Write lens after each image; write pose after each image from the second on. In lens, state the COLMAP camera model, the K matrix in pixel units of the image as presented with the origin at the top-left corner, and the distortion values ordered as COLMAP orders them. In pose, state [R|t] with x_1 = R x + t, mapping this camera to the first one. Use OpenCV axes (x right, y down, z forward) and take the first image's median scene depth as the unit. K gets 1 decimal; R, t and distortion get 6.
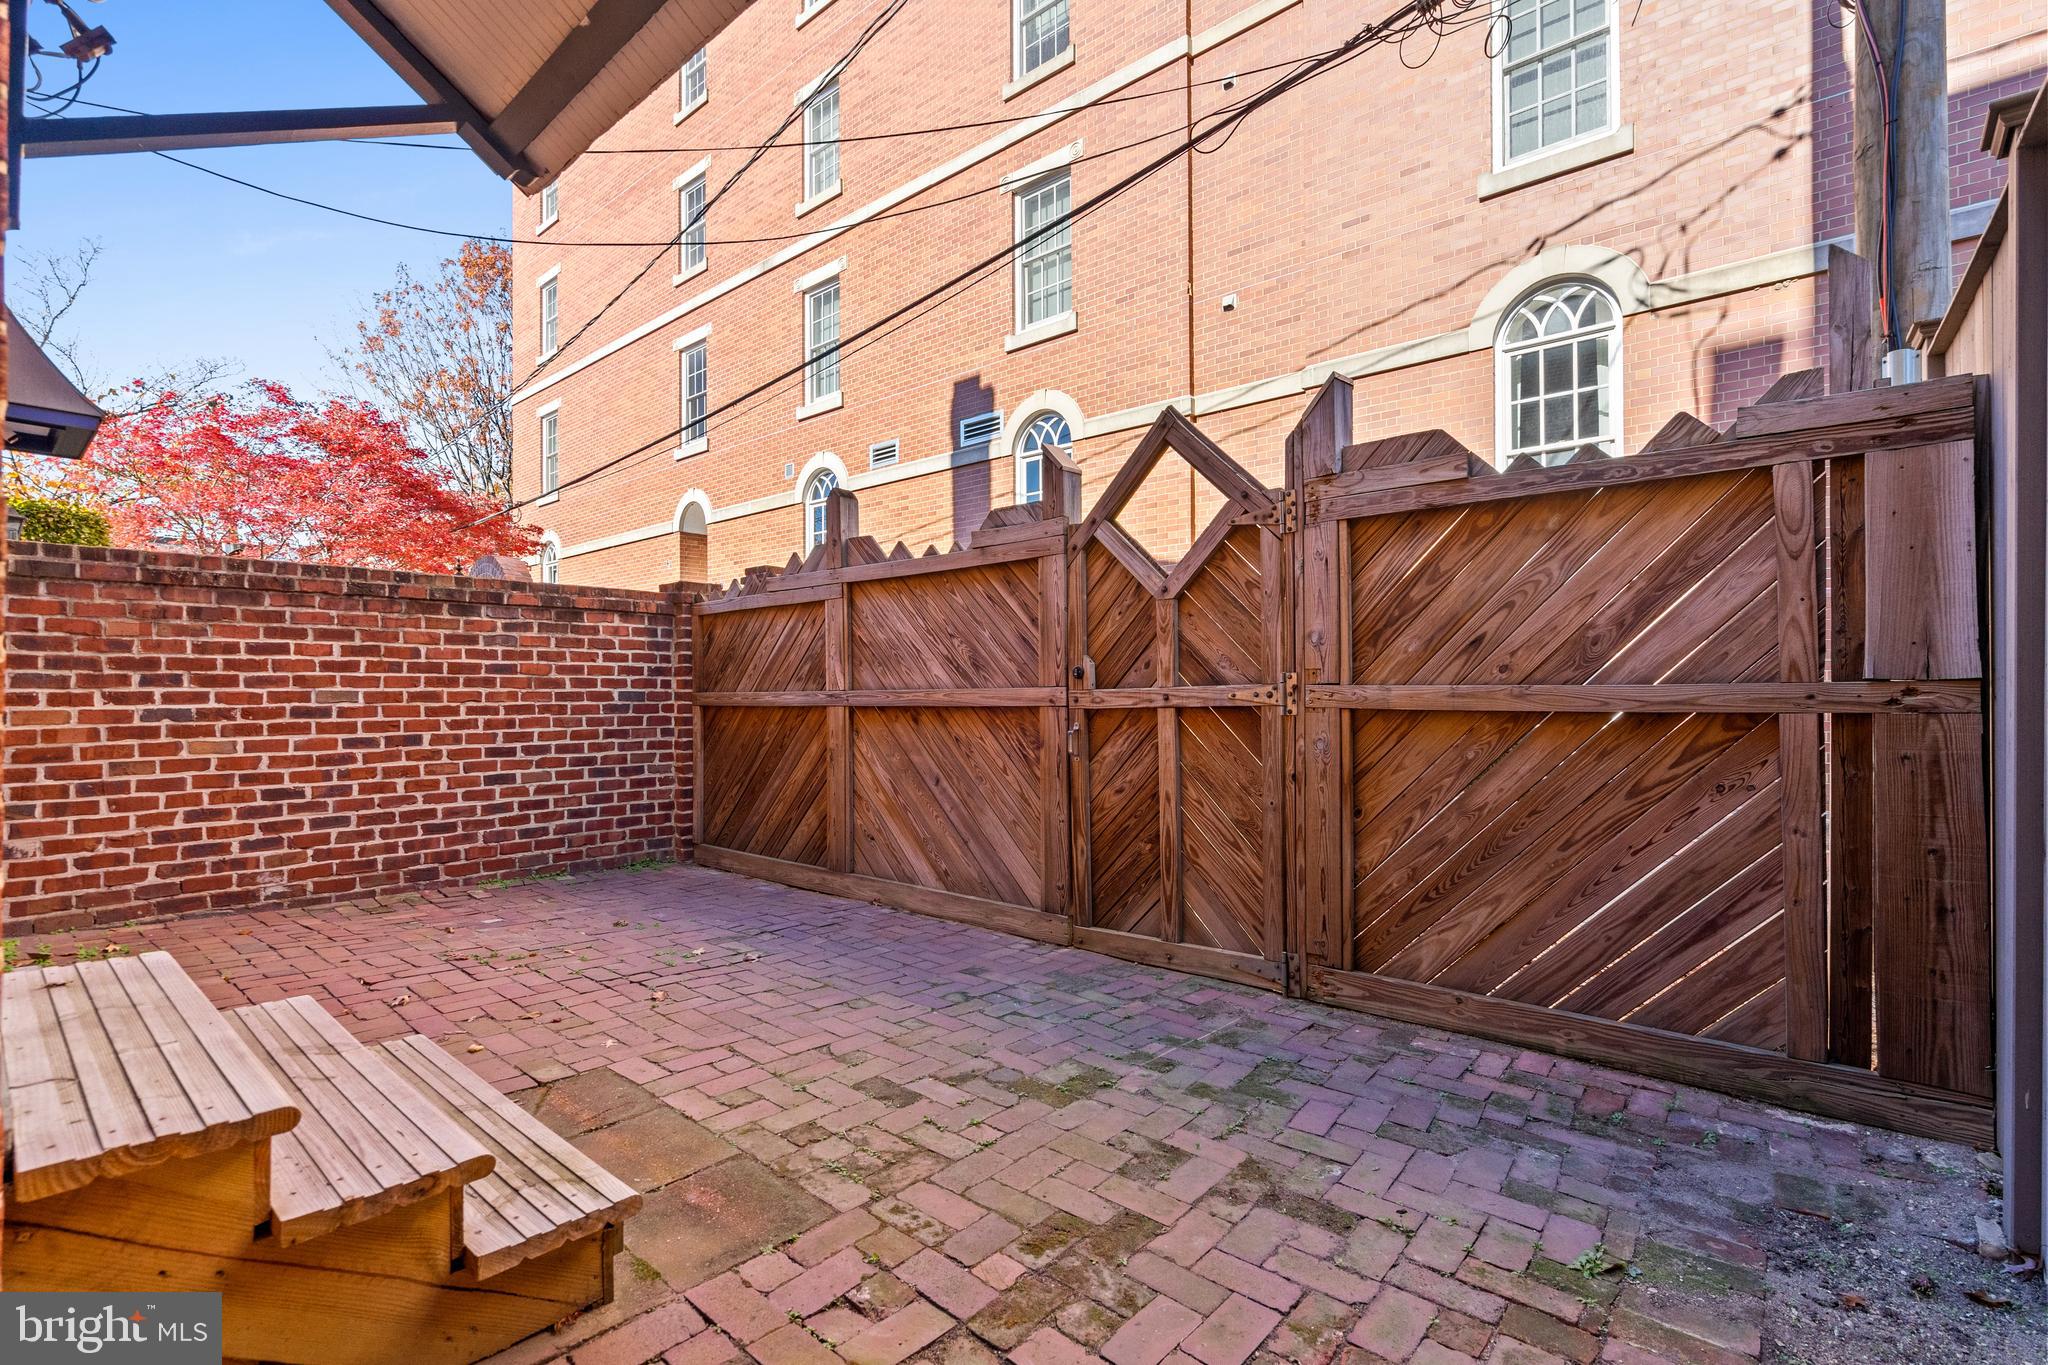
lens RADIAL K [[923.0, 0, 1024.0], [0, 923.0, 682.5], [0, 0, 1]] dist [-0.002958, -0.000384]
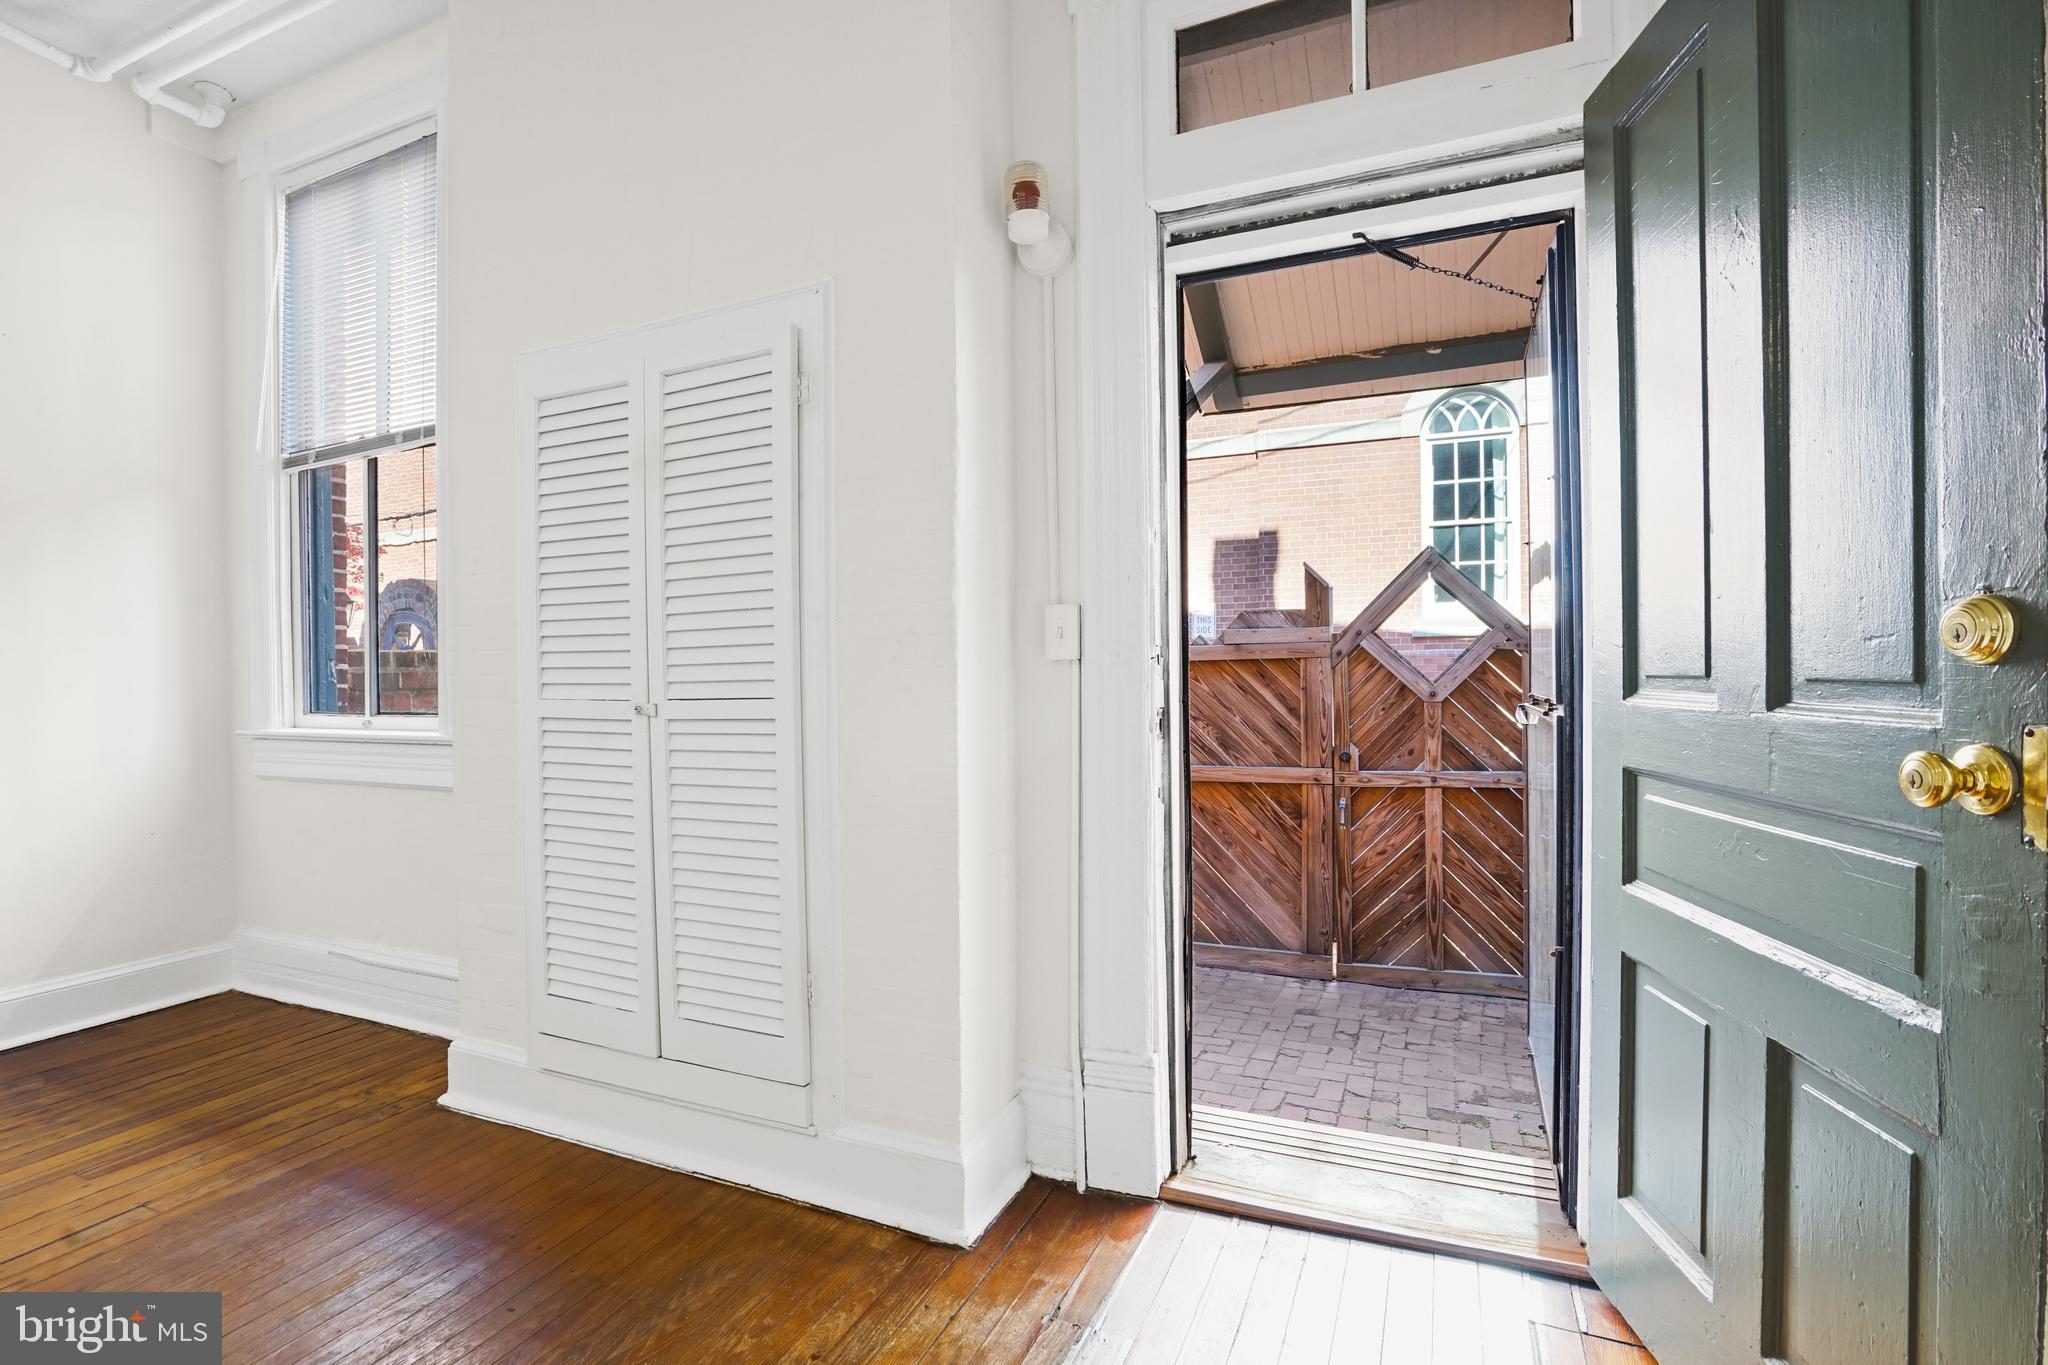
lens RADIAL K [[947.9, 0, 1022.0], [0, 947.9, 685.0], [0, 0, 1]] dist [-0.060574, 0.023627]
pose [[0.955707, -0.012244, 0.294066, -0.709531], [0.005458, 0.999700, 0.023884, -0.137175], [-0.294270, -0.021221, 0.955487, -0.054263]]
